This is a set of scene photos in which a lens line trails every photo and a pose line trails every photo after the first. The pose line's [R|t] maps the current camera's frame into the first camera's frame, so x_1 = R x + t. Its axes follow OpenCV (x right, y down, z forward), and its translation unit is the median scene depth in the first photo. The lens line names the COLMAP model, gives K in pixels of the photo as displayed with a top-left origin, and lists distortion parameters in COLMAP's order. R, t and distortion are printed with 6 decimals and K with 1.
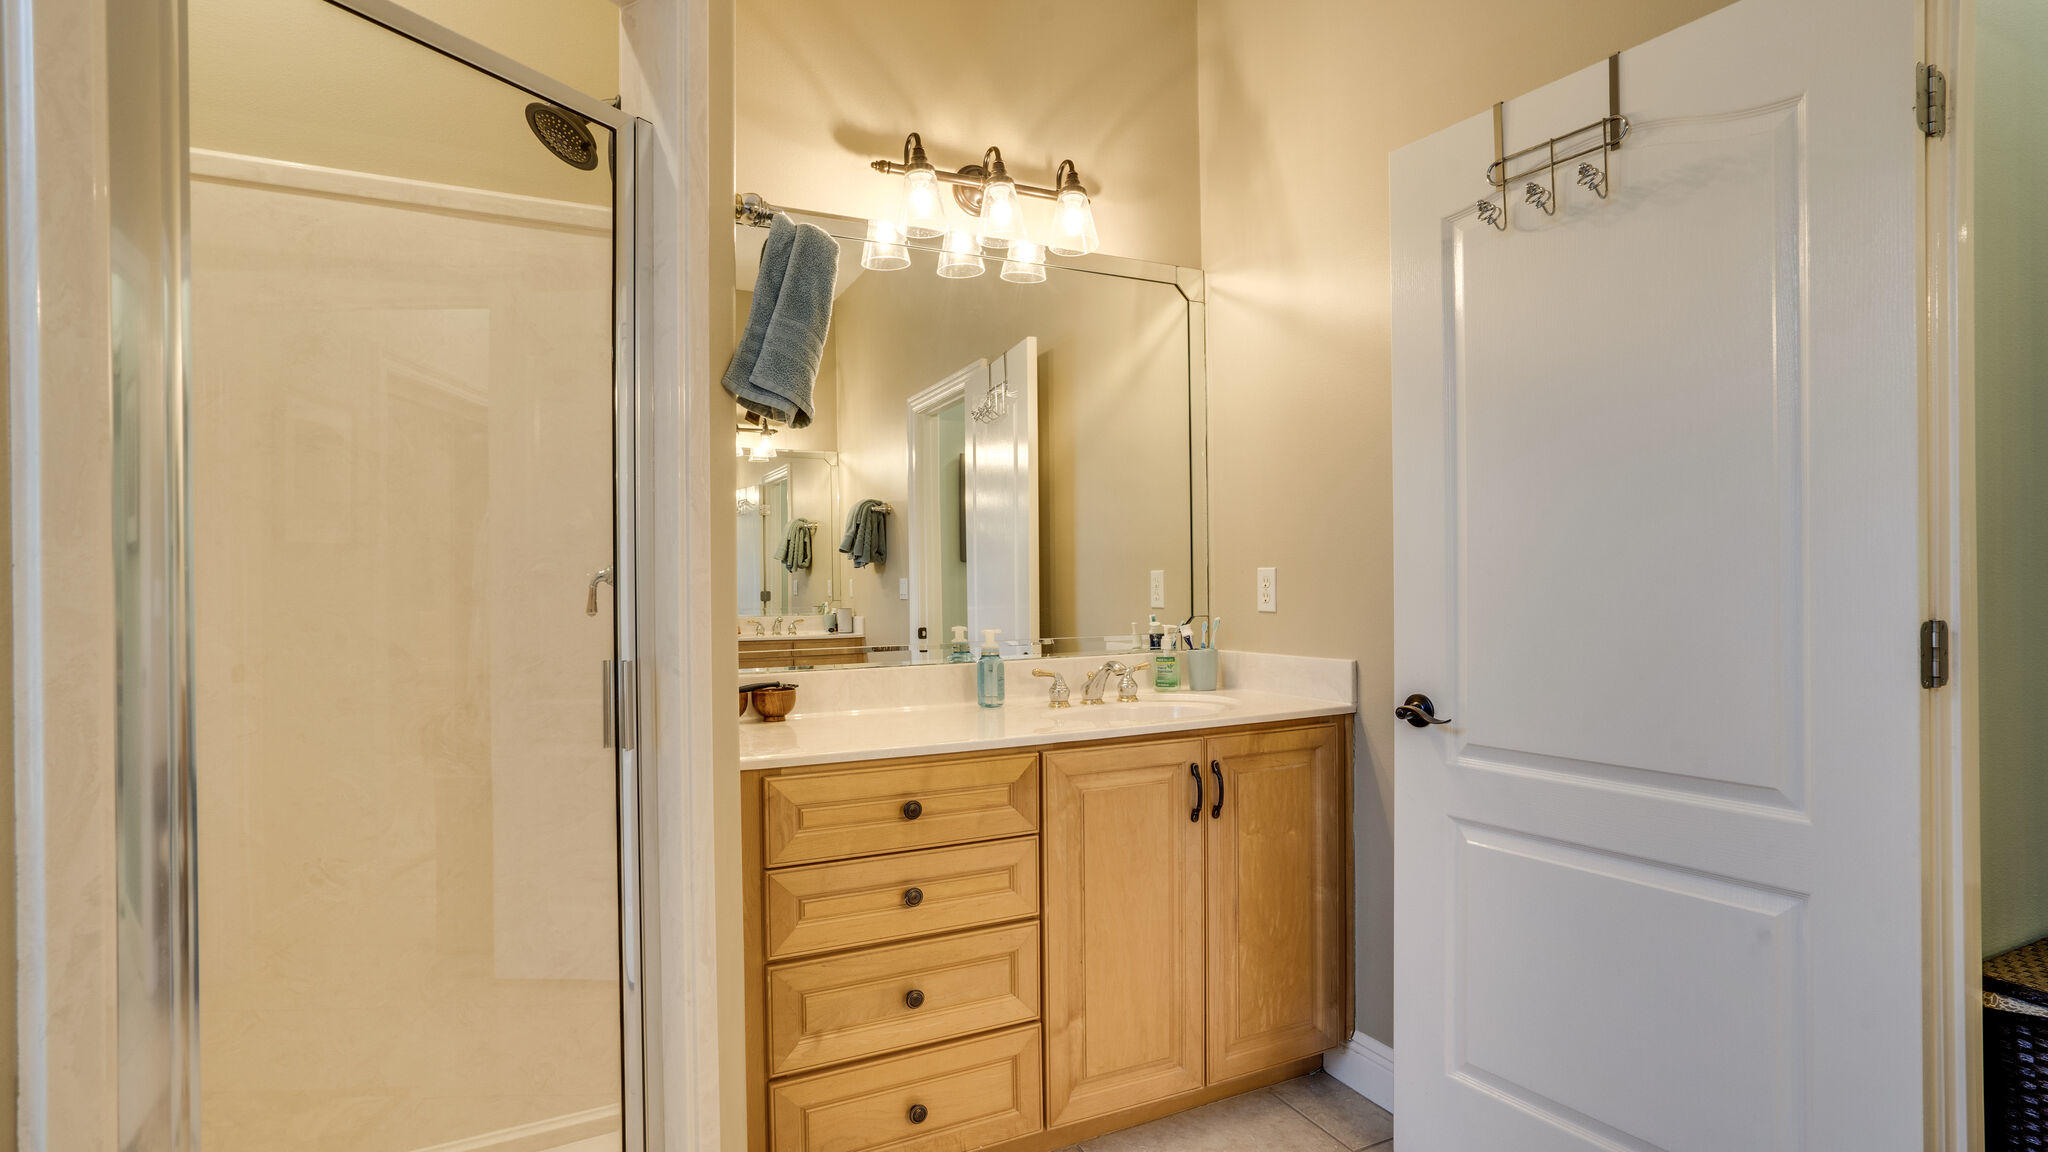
lens RADIAL K [[947.1, 0, 1021.8], [0, 947.1, 580.2], [0, 0, 1]] dist [-0.053490, 0.026221]
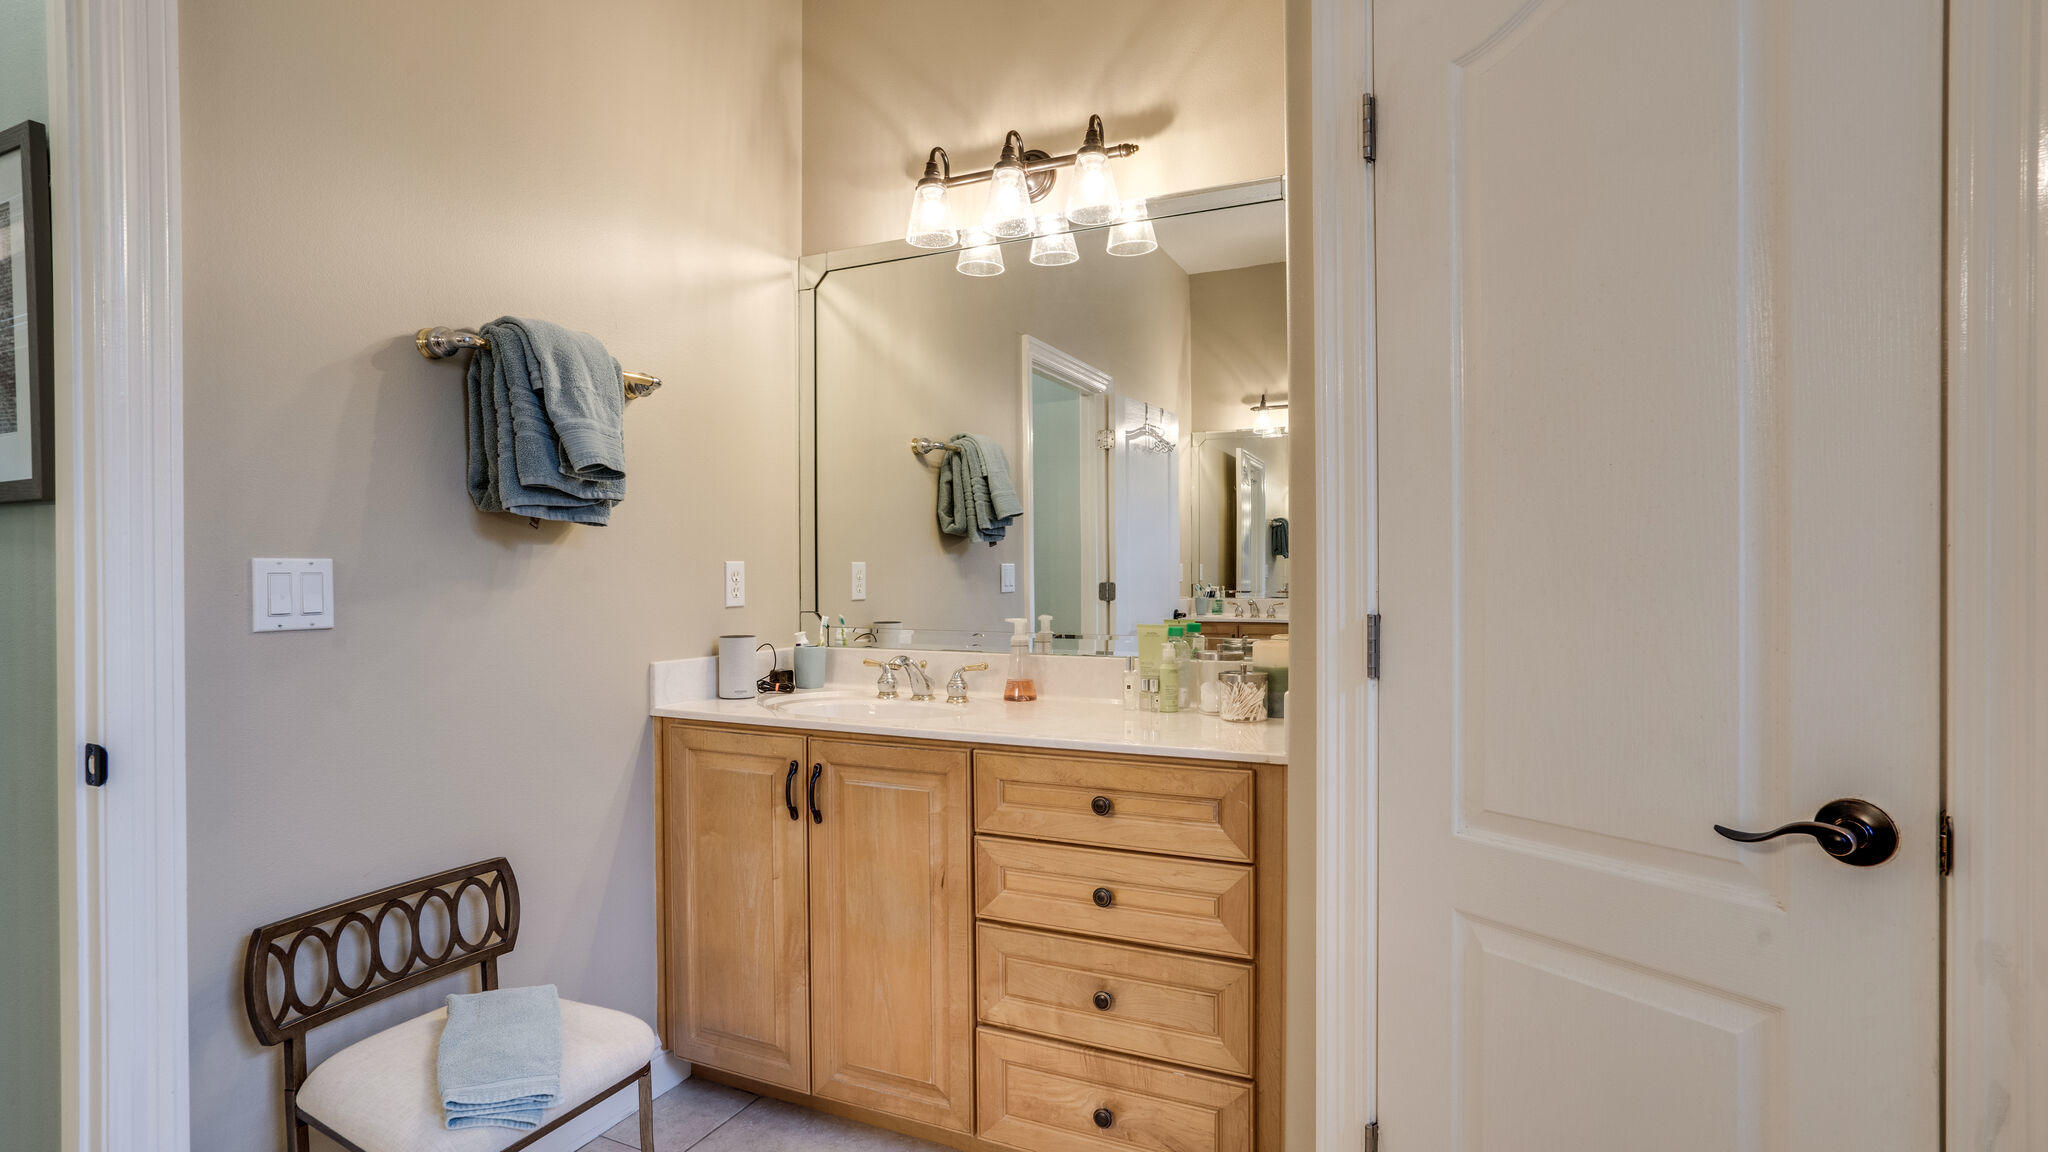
lens RADIAL K [[968.0, 0, 1022.2], [0, 968.0, 578.5], [0, 0, 1]] dist [-0.037434, 0.019542]
pose [[0.668284, 0.009148, -0.743850, 0.667642], [-0.005260, 0.999957, 0.007572, -0.002599], [0.743888, -0.001148, 0.668303, 0.306729]]
